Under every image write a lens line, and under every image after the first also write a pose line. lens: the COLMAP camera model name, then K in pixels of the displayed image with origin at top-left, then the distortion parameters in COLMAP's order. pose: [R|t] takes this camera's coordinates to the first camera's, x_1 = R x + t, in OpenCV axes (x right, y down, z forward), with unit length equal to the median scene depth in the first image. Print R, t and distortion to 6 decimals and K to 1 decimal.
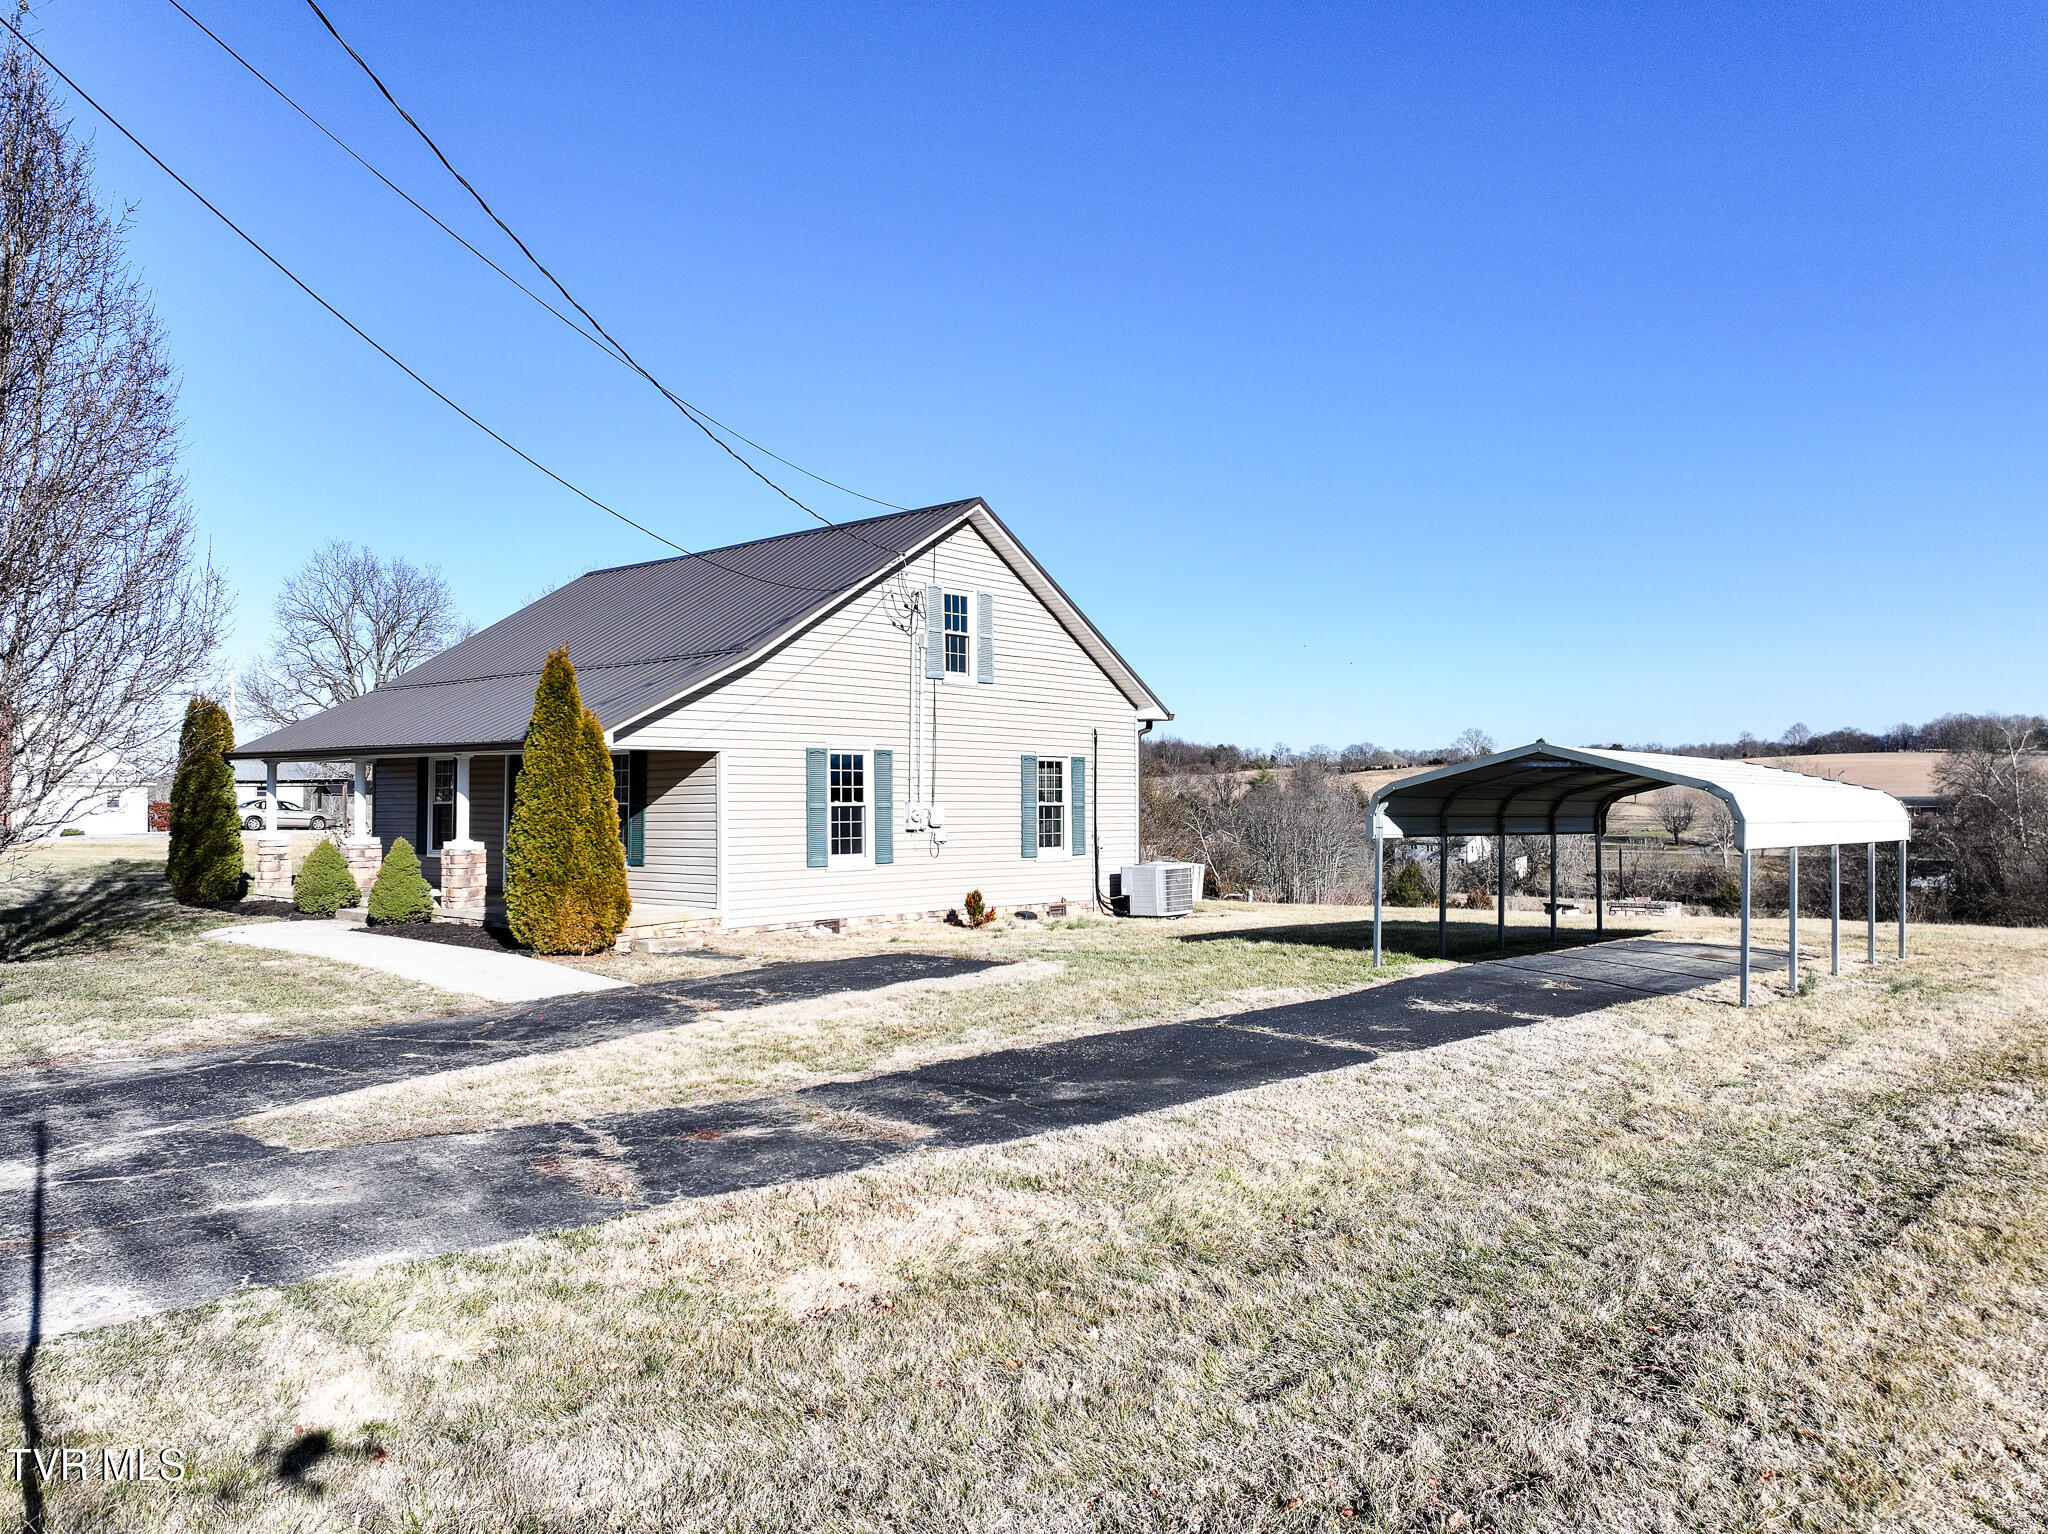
lens RADIAL K [[1436.4, 0, 1024.0], [0, 1436.4, 767.0], [0, 0, 1]] dist [0.008937, -0.001081]
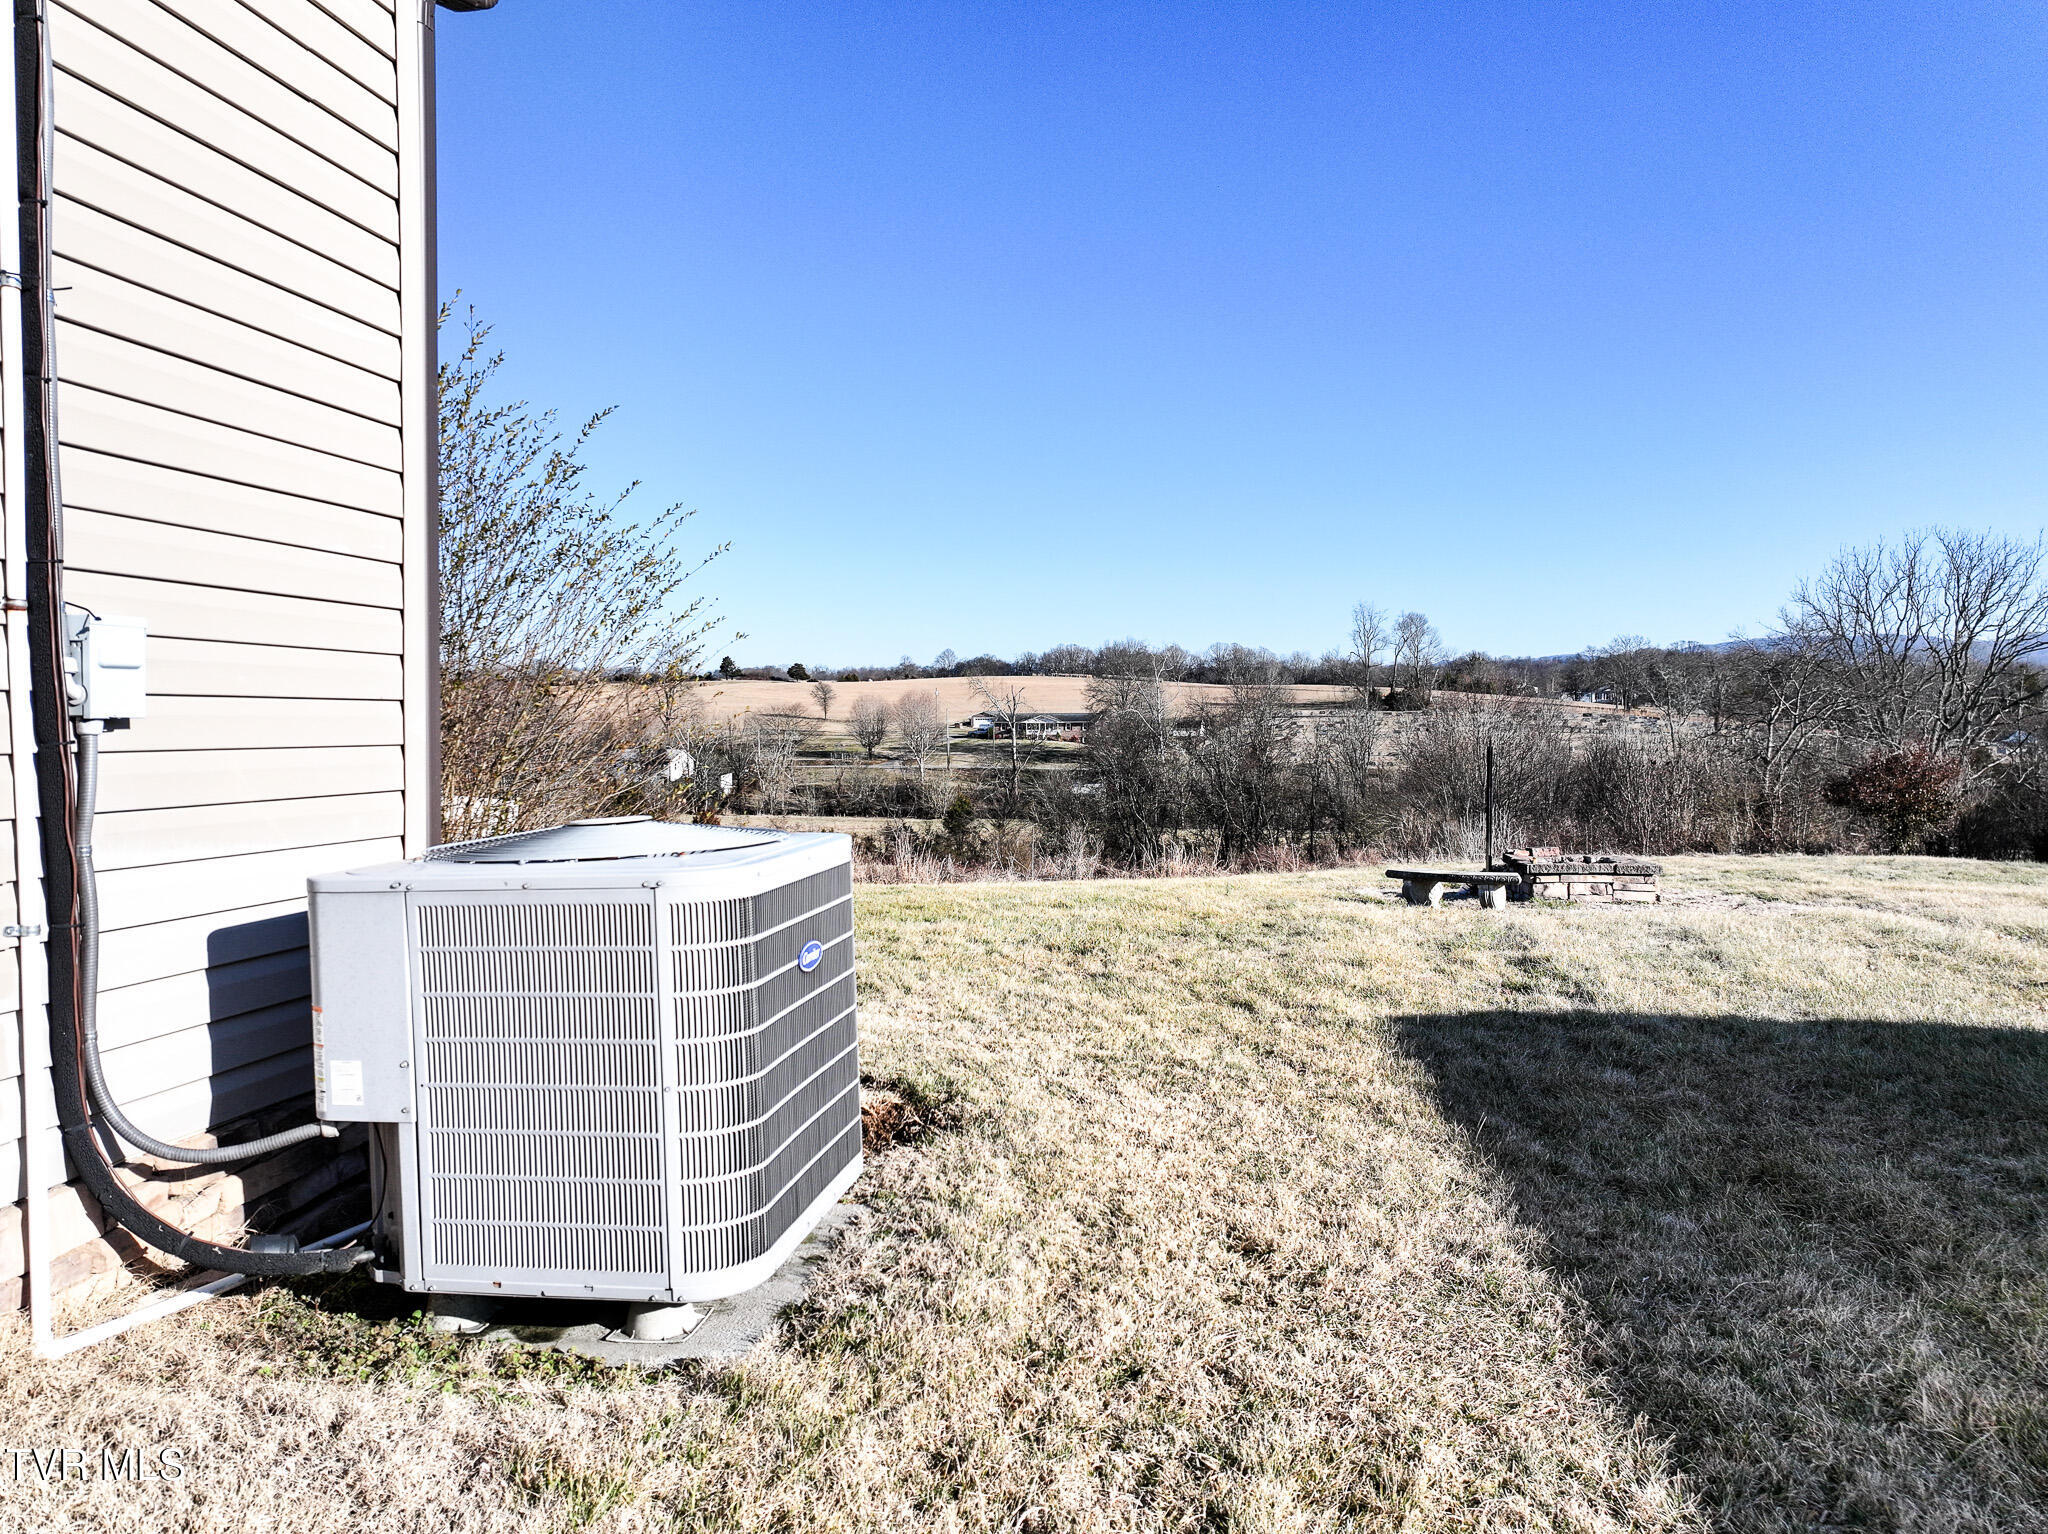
lens RADIAL K [[1436.4, 0, 1024.0], [0, 1436.4, 767.0], [0, 0, 1]] dist [0.008937, -0.001081]
pose [[0.848777, -0.014736, 0.528546, 0.063067], [-0.015140, 0.998524, 0.052152, 0.061258], [-0.528534, -0.052267, 0.847301, 1.003086]]
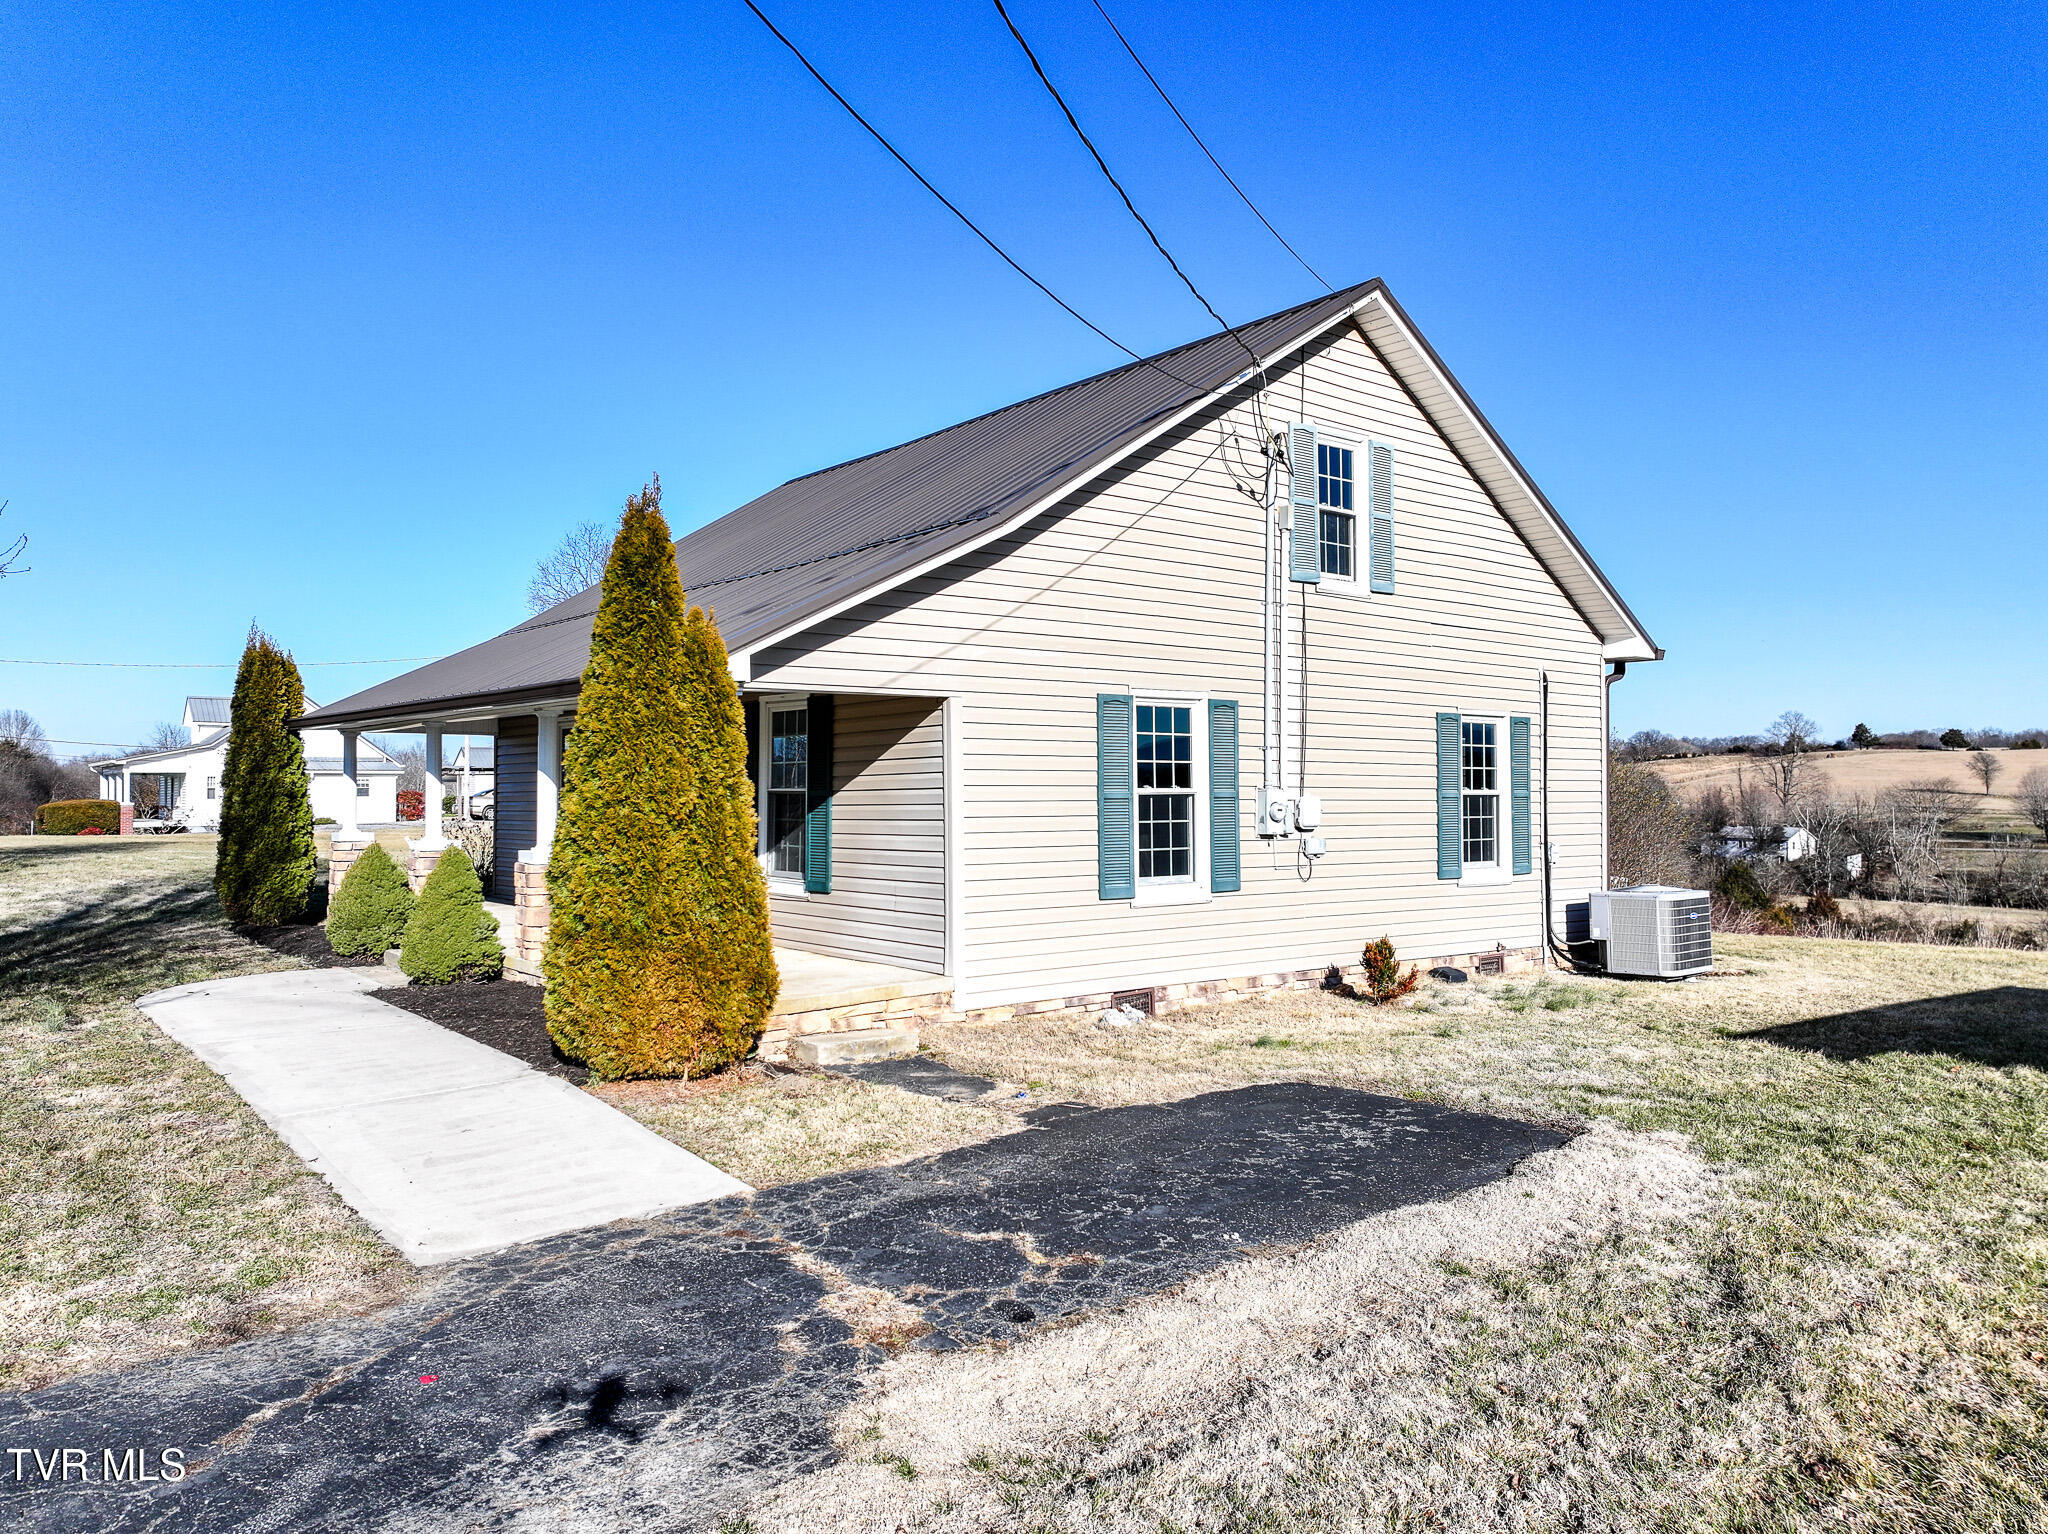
lens RADIAL K [[1436.4, 0, 1024.0], [0, 1436.4, 767.0], [0, 0, 1]] dist [0.008937, -0.001081]
pose [[0.984654, -0.001731, -0.174508, -0.074718], [0.002890, 0.999975, 0.006386, 0.011691], [0.174493, -0.006792, 0.984635, 0.398548]]
